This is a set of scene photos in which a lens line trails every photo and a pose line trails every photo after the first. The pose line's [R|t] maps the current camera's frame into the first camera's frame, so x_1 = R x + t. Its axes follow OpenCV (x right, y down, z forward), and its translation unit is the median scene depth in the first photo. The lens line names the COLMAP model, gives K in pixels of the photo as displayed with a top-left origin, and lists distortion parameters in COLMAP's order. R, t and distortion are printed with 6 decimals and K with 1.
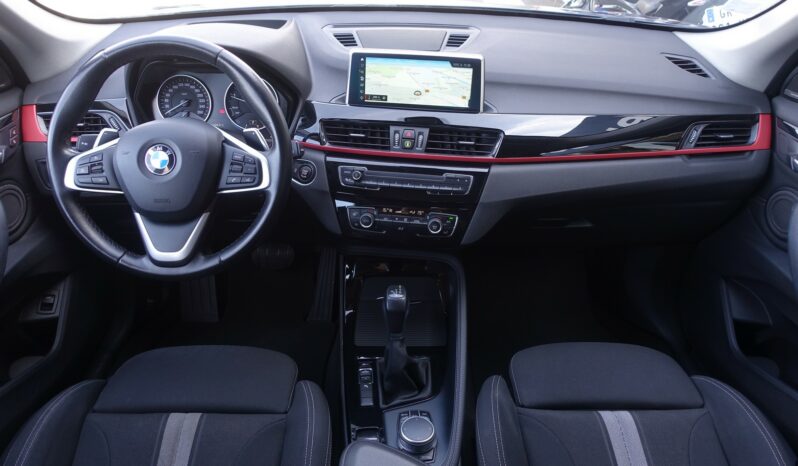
lens RADIAL K [[545.3, 0, 399.8], [0, 545.3, 231.3], [0, 0, 1]] dist [-0.005949, 0.001011]
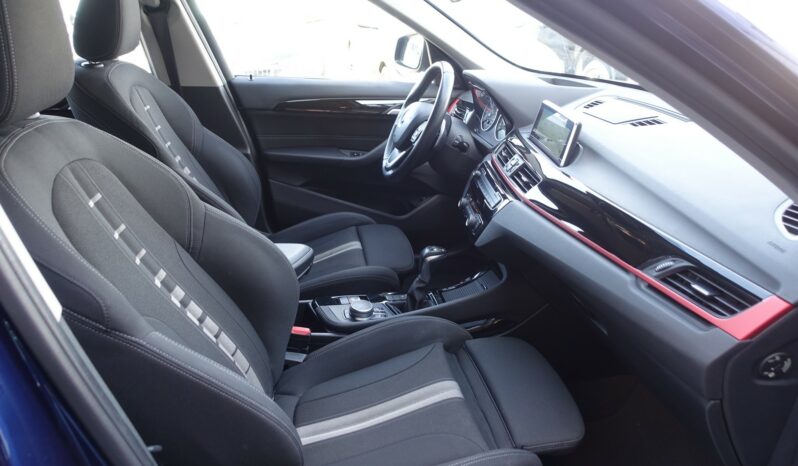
lens RADIAL K [[545.3, 0, 395.5], [0, 545.3, 238.3], [0, 0, 1]] dist [-0.005949, 0.001011]
pose [[0.164471, 0.389026, -0.906426, 1.214576], [-0.540250, 0.804377, 0.247200, -0.198507], [0.825275, 0.449039, 0.342467, 0.404468]]
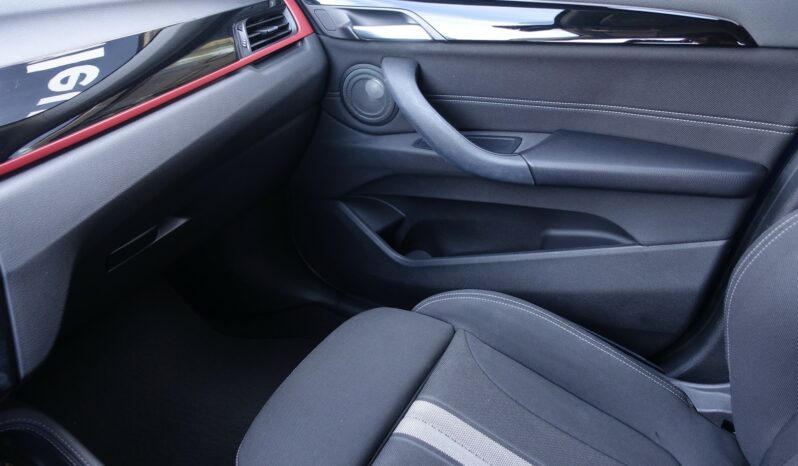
lens RADIAL K [[545.3, 0, 401.0], [0, 545.3, 232.0], [0, 0, 1]] dist [-0.005949, 0.001011]
pose [[0.497596, -0.492246, 0.714207, 0.009482], [0.498632, 0.836064, 0.228830, -0.023039], [-0.709763, 0.242262, 0.661472, 0.459480]]
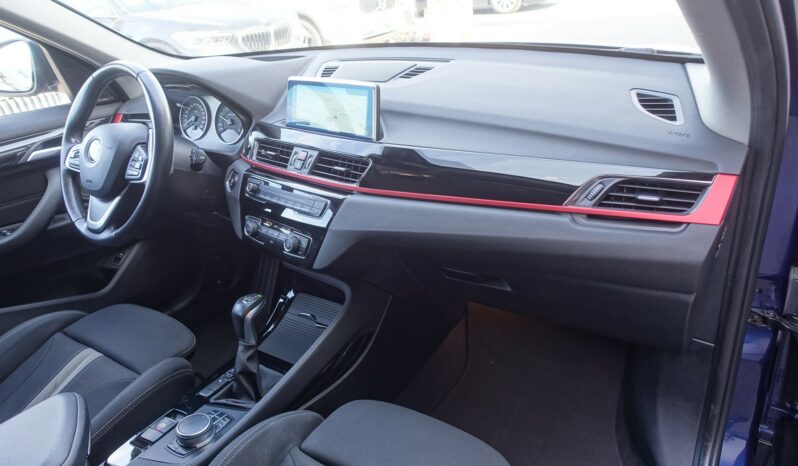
lens RADIAL K [[545.3, 0, 395.1], [0, 545.3, 237.2], [0, 0, 1]] dist [-0.005949, 0.001011]
pose [[0.829108, 0.163582, -0.534622, 0.746605], [-0.210399, 0.977235, -0.027281, -0.034436], [0.517988, 0.135103, 0.844651, 0.232357]]
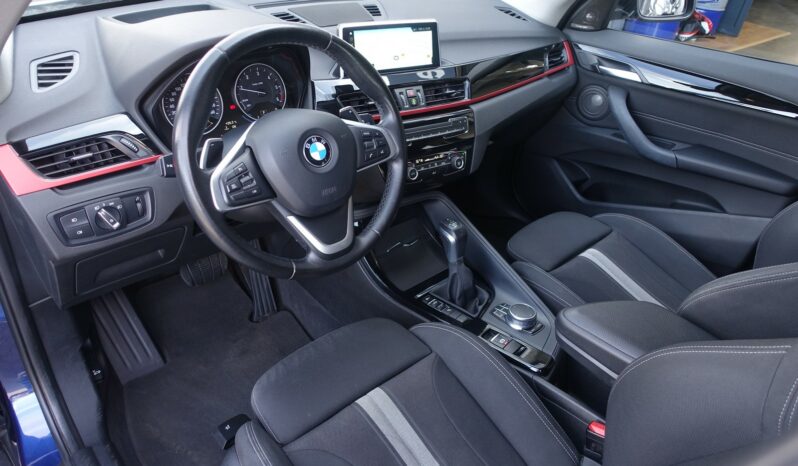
lens RADIAL K [[545.3, 0, 400.7], [0, 545.3, 231.6], [0, 0, 1]] dist [-0.005949, 0.001011]
pose [[0.741764, -0.321389, 0.588639, -0.770581], [0.293654, 0.944732, 0.145767, -0.076394], [-0.602954, 0.064732, 0.795145, 0.117403]]
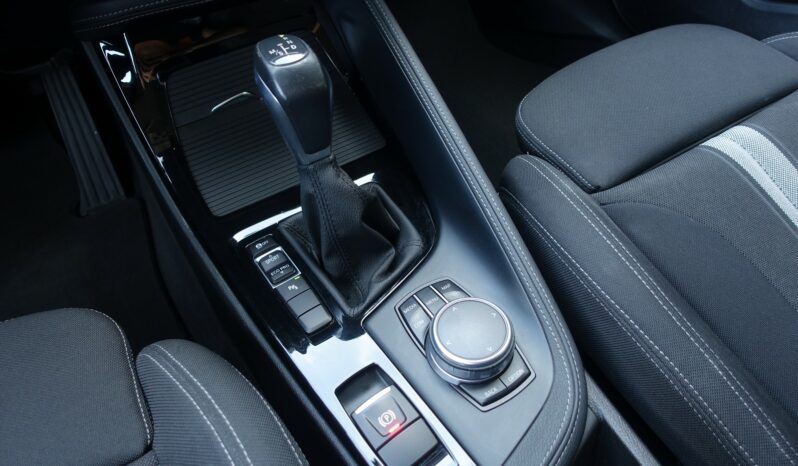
lens RADIAL K [[545.3, 0, 400.0], [0, 545.3, 236.0], [0, 0, 1]] dist [-0.005949, 0.001011]
pose [[0.859871, -0.418002, 0.293081, -0.098559], [0.294101, 0.874854, 0.384882, 0.099754], [-0.417285, -0.244753, 0.875197, 0.577495]]
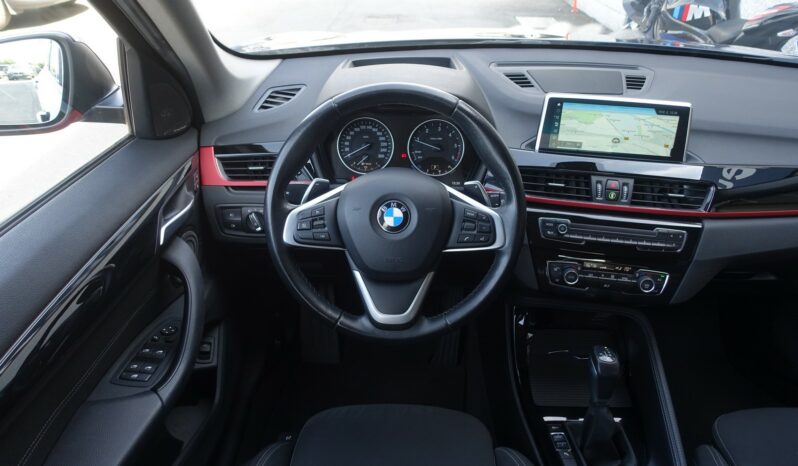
lens RADIAL K [[545.3, 0, 398.2], [0, 545.3, 231.0], [0, 0, 1]] dist [-0.005949, 0.001011]
pose [[0.999737, 0.017539, -0.014759, -0.339167], [-0.017907, 0.999523, -0.025165, -0.068133], [0.014311, 0.025423, 0.999574, 0.054911]]
